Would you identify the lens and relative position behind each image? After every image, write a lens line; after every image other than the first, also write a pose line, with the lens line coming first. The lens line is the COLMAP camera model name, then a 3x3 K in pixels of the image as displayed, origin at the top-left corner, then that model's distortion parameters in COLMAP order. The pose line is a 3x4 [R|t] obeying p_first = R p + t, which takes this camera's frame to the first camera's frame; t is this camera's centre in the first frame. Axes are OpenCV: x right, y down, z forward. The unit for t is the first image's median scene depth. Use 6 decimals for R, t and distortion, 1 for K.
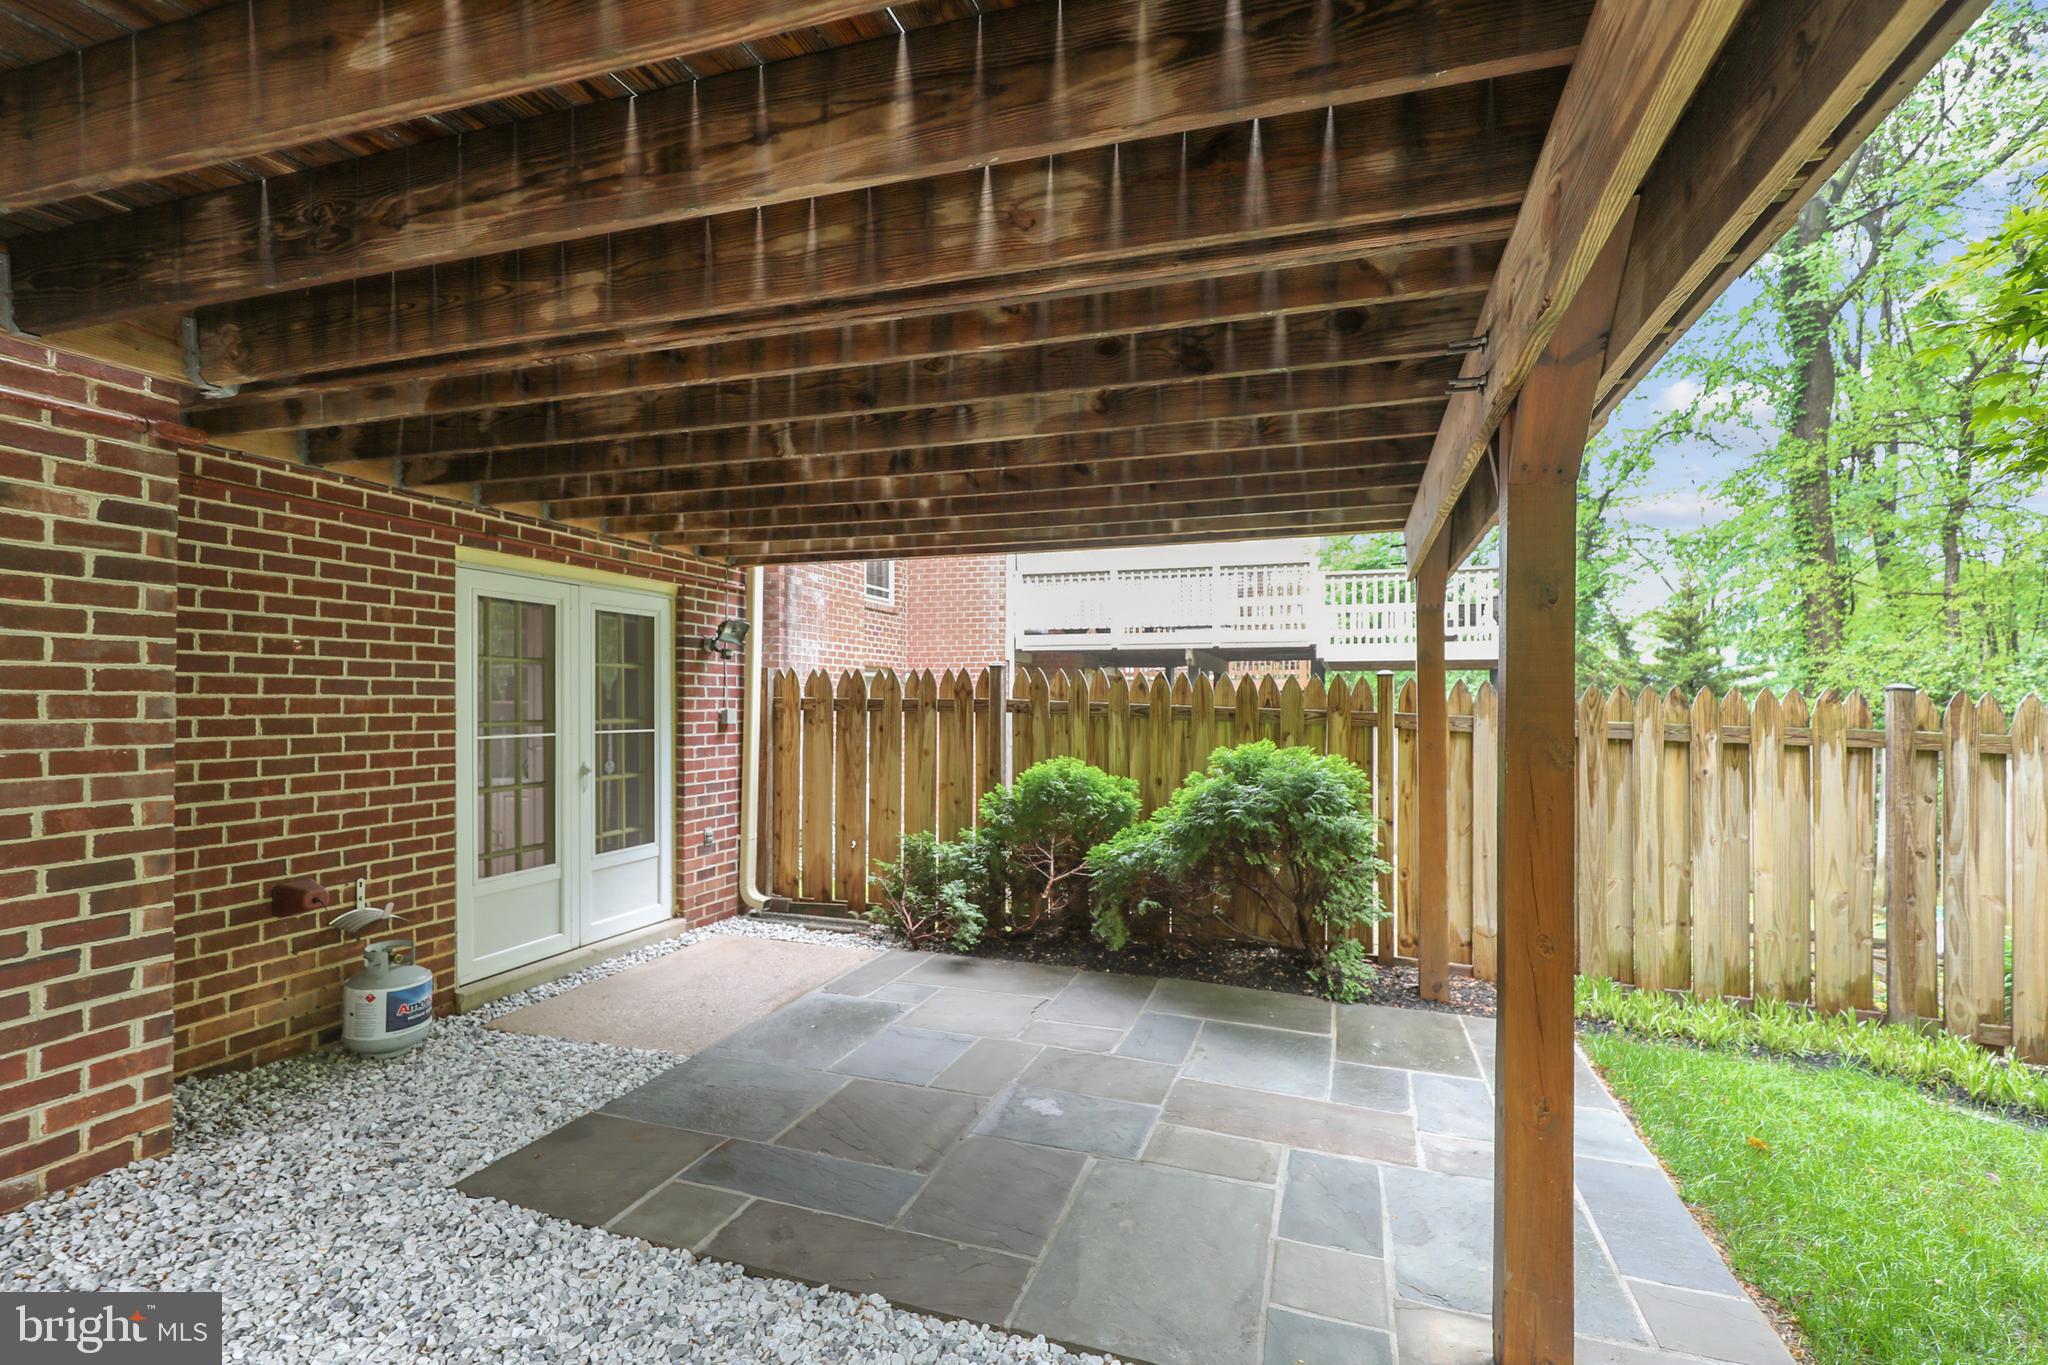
lens RADIAL K [[933.2, 0, 1038.4], [0, 933.2, 695.2], [0, 0, 1]] dist [0.002965, 0.000254]
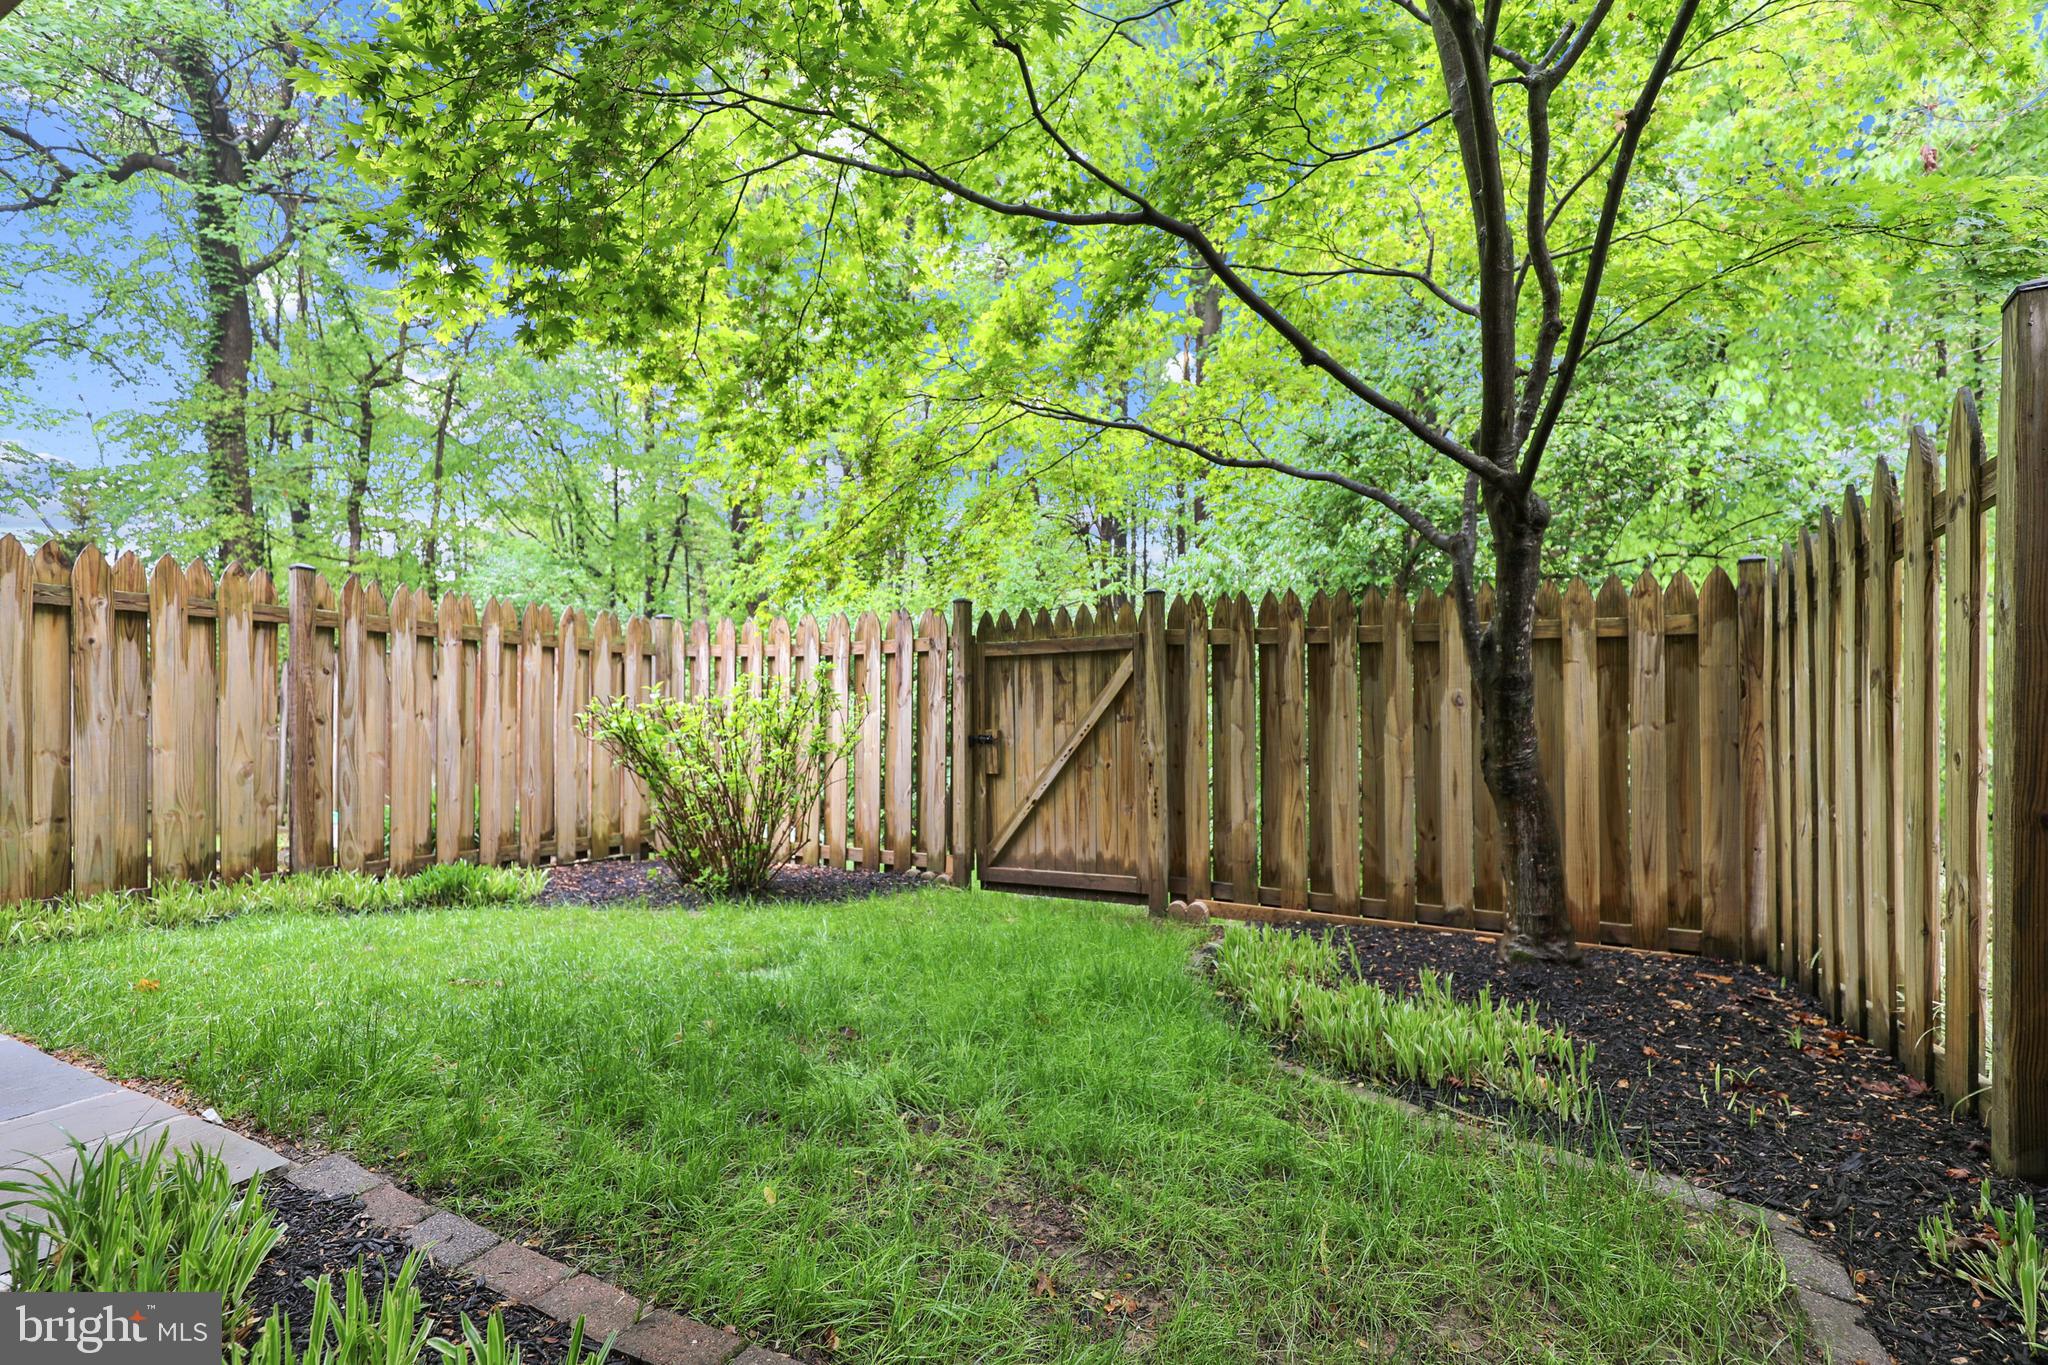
lens RADIAL K [[933.2, 0, 1038.4], [0, 933.2, 695.2], [0, 0, 1]] dist [0.002965, 0.000254]
pose [[0.169222, 0.000915, 0.985578, 0.004686], [-0.001401, 0.999999, -0.000688, 0.138445], [-0.985577, -0.001264, 0.169223, -0.015921]]
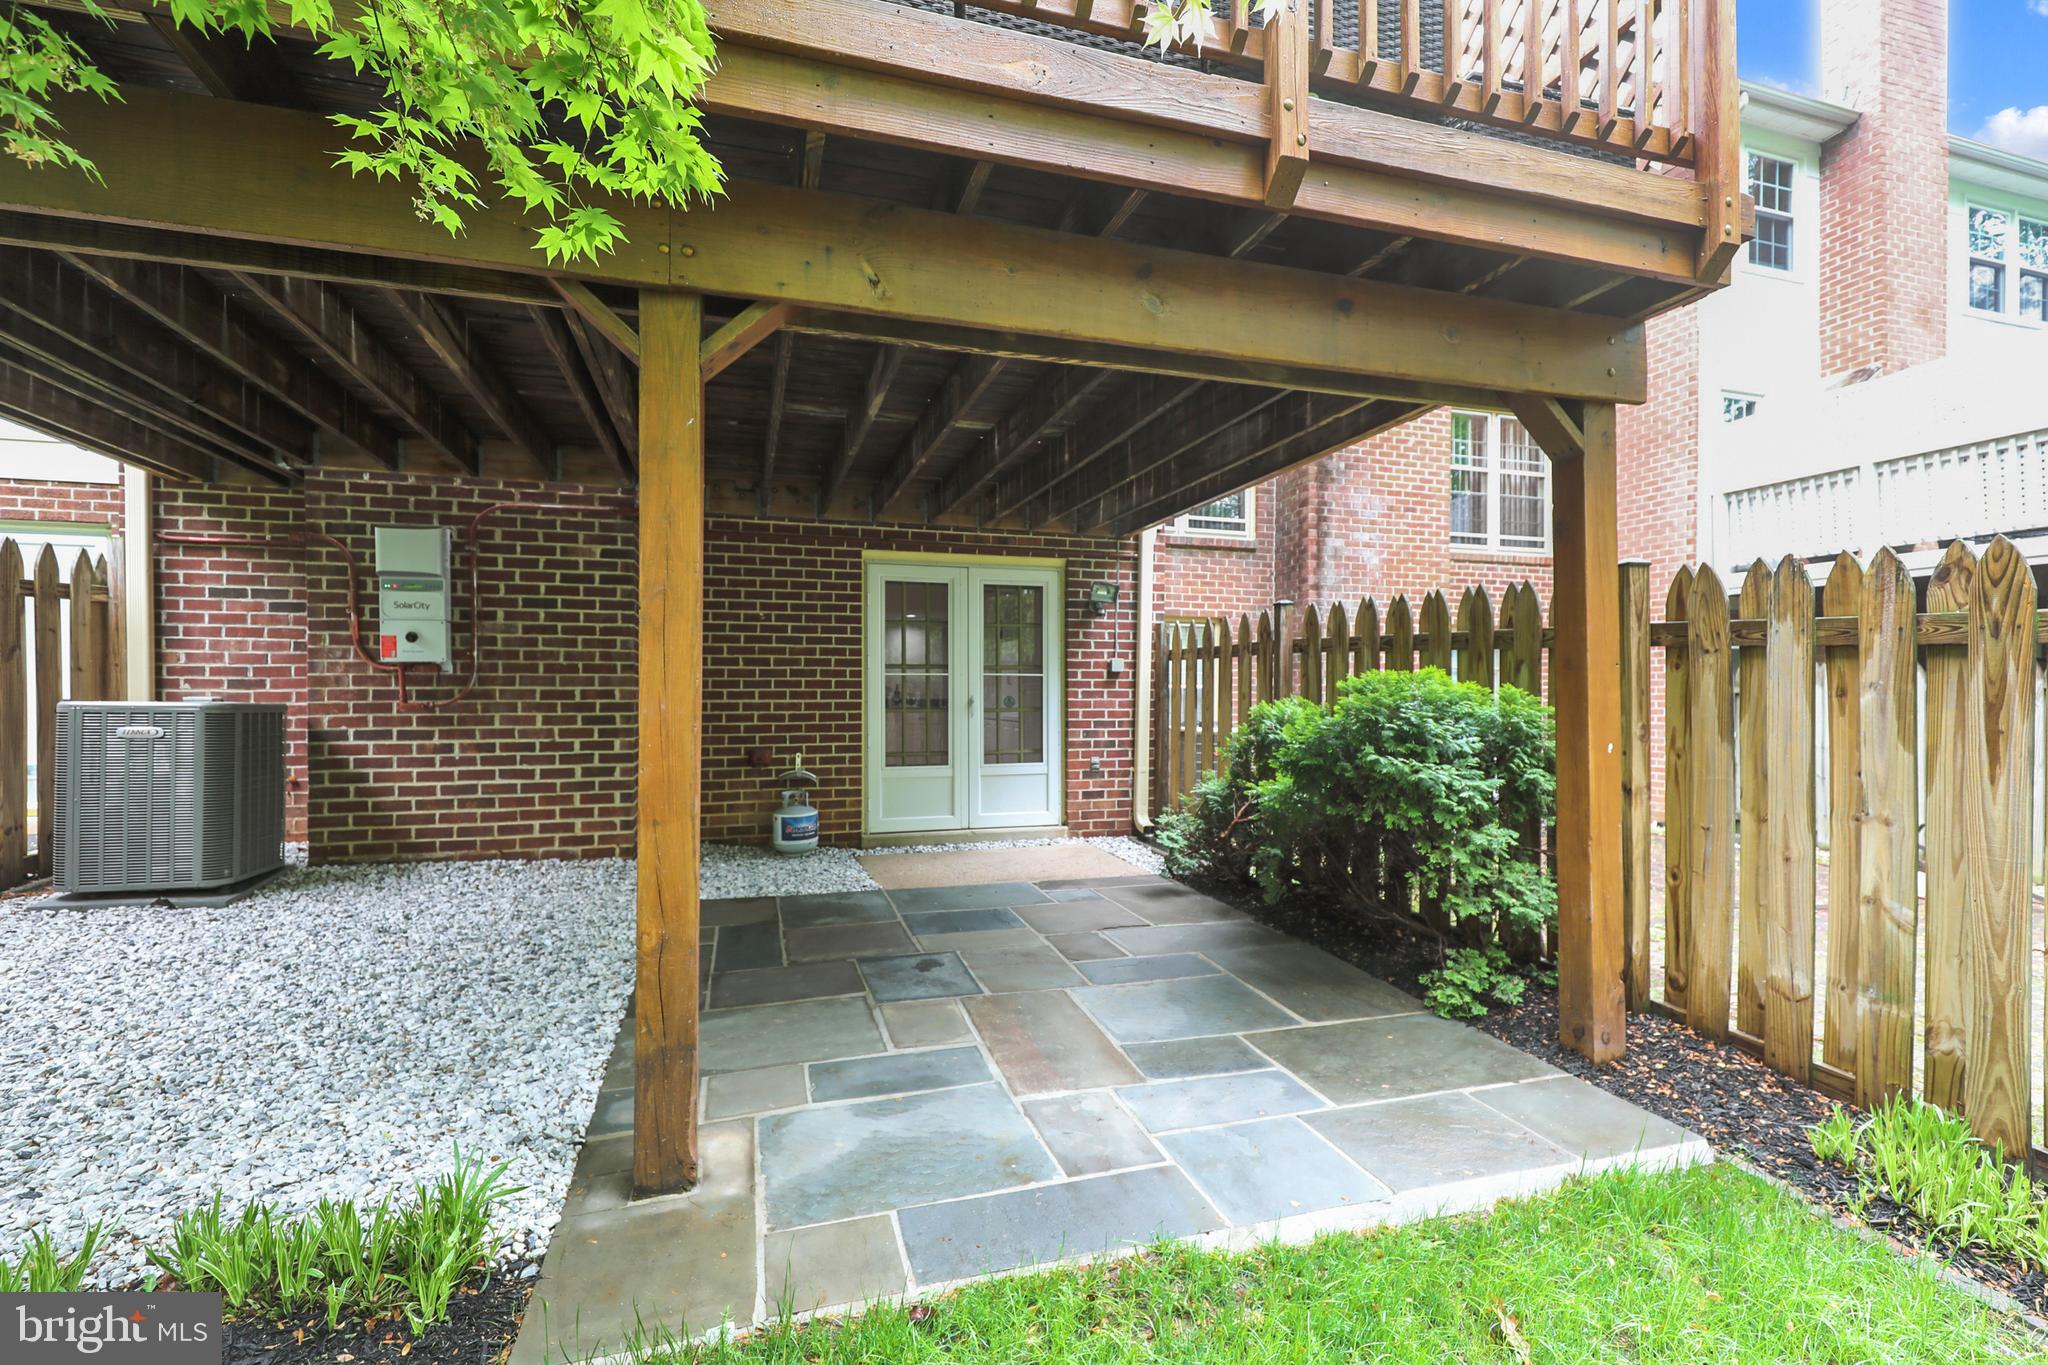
lens RADIAL K [[911.2, 0, 1024.0], [0, 911.2, 682.5], [0, 0, 1]] dist [0.018223, 0.000072]
pose [[0.583391, -0.007799, -0.812154, 0.766555], [0.006242, 0.999967, -0.005118, 0.070693], [0.812167, -0.002084, 0.583421, 0.327518]]
